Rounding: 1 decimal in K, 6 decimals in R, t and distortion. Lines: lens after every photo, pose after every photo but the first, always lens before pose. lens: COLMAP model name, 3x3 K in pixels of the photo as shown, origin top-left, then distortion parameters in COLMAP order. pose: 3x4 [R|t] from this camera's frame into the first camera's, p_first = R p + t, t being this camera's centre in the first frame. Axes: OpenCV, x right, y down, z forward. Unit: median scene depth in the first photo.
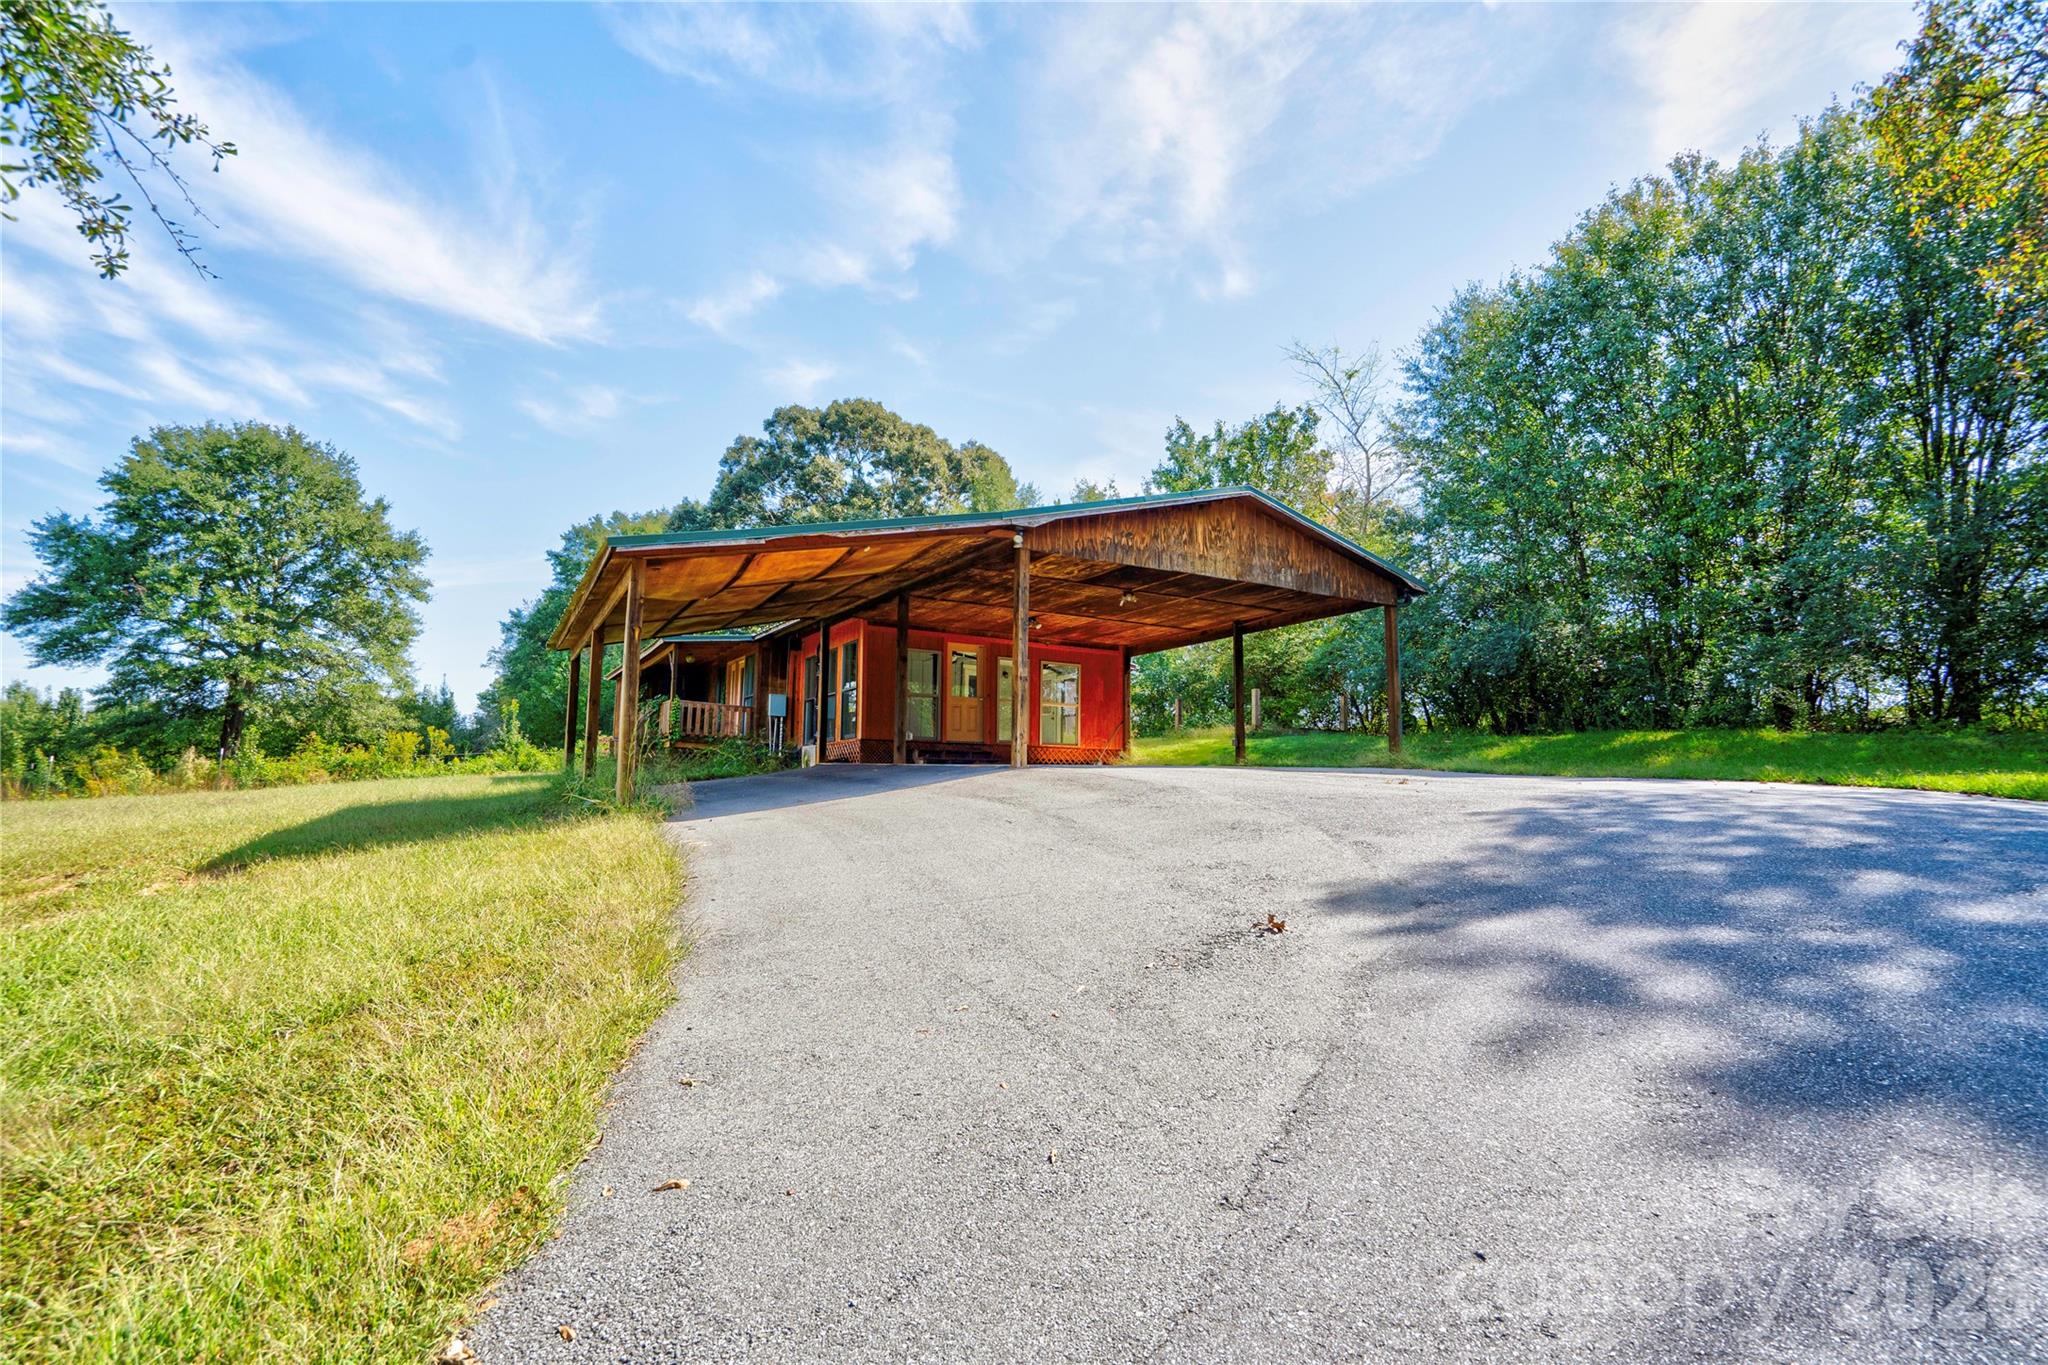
lens RADIAL K [[933.4, 0, 1023.2], [0, 933.4, 679.6], [0, 0, 1]] dist [0.000408, 0.008350]
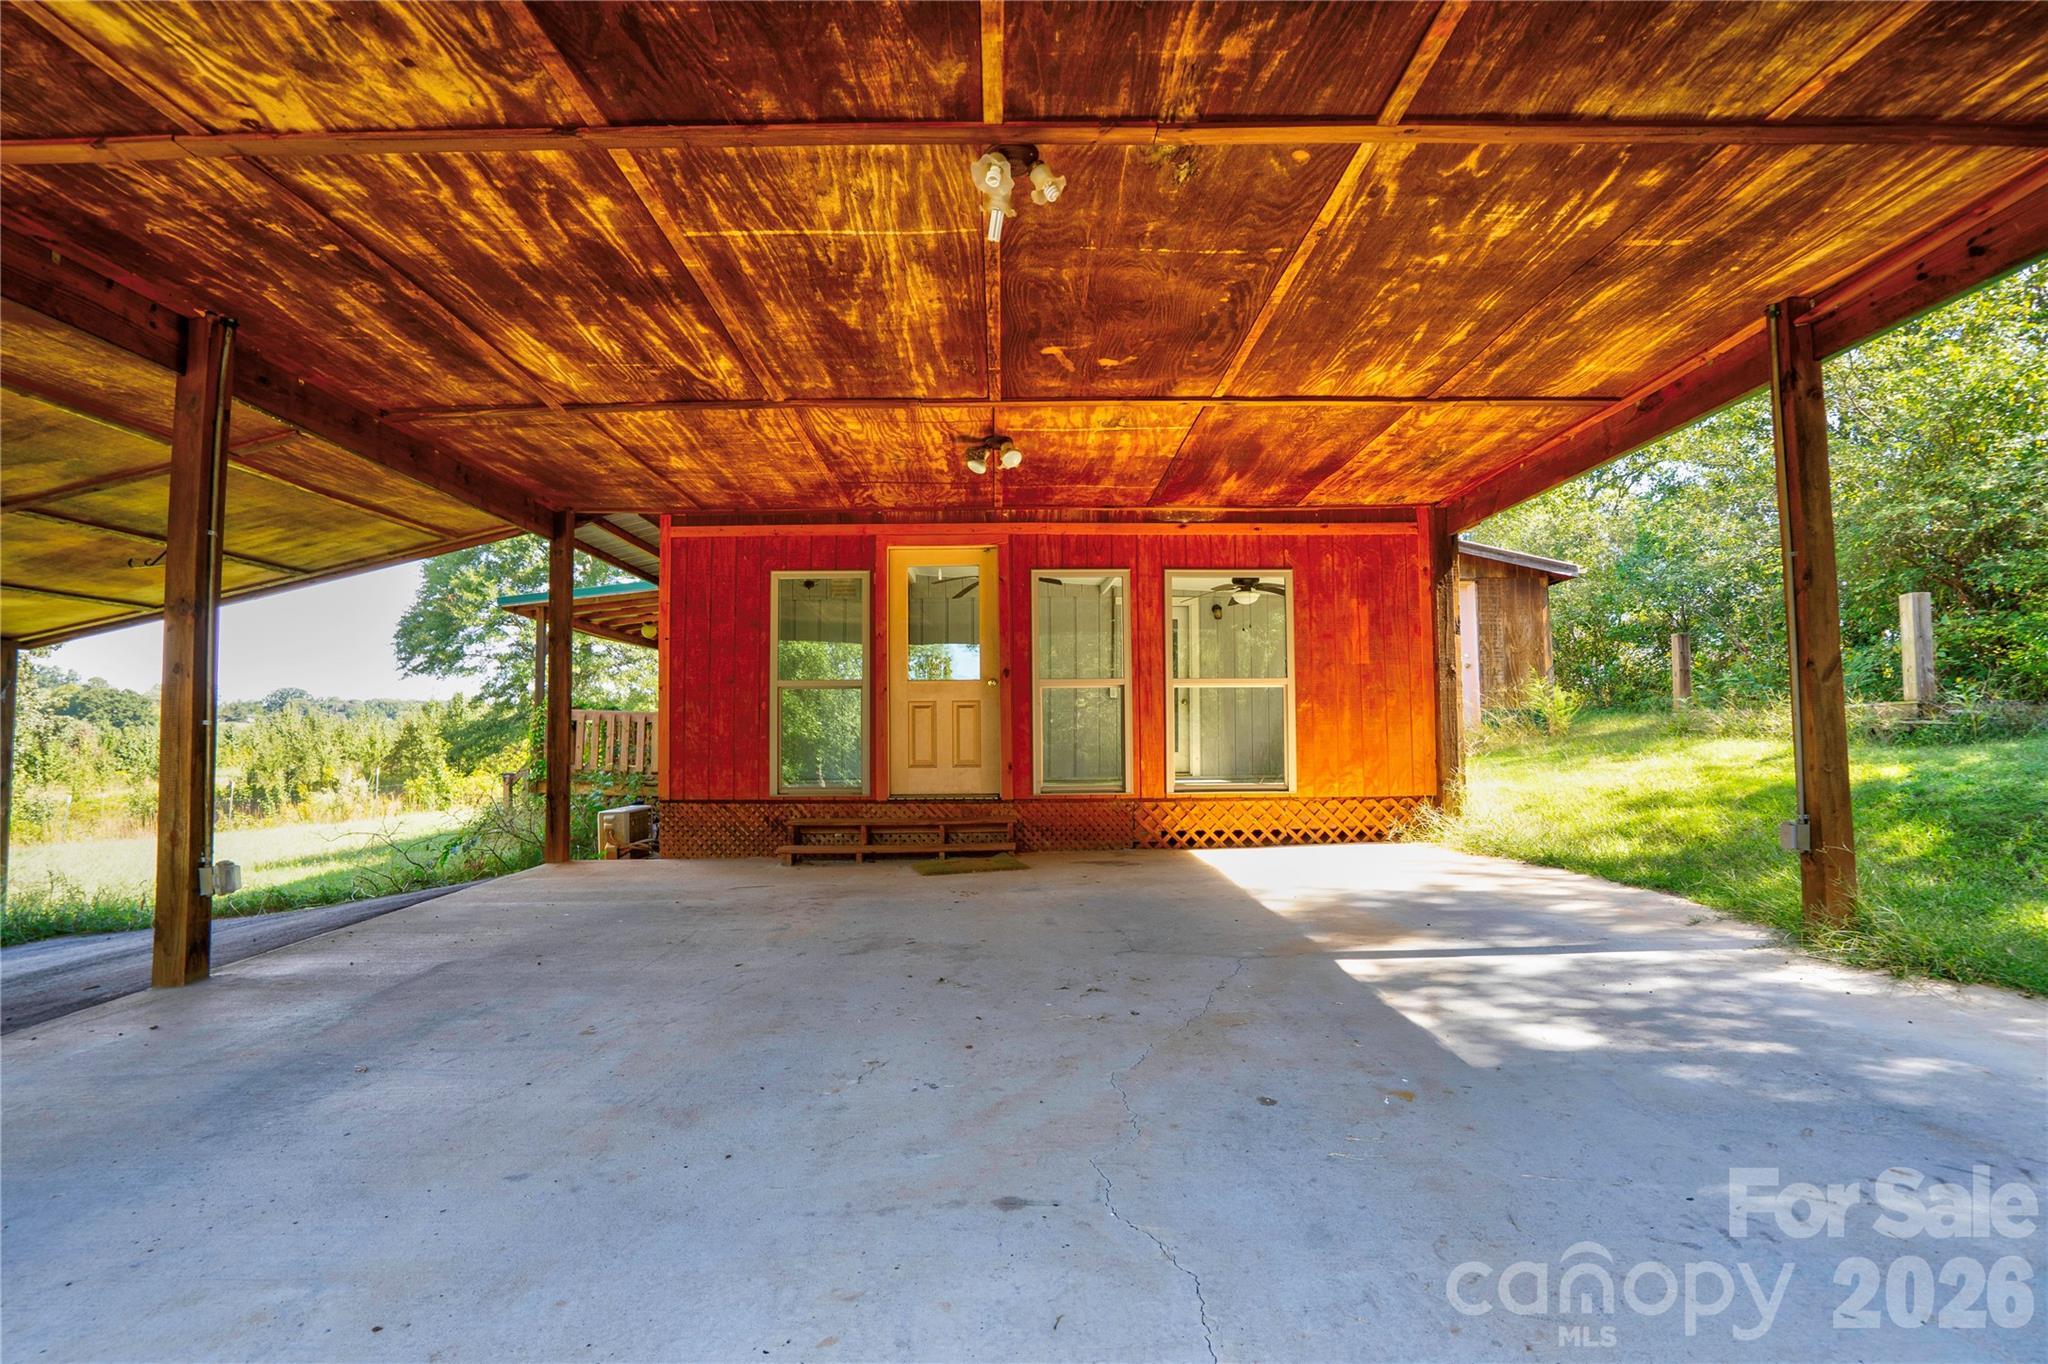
lens RADIAL K [[967.7, 0, 1016.4], [0, 967.7, 680.6], [0, 0, 1]] dist [-0.055139, 0.026045]
pose [[0.863643, -0.048084, -0.501805, 0.156518], [0.074493, 0.996685, 0.032704, 0.007375], [0.498569, -0.065625, 0.864363, 0.615422]]
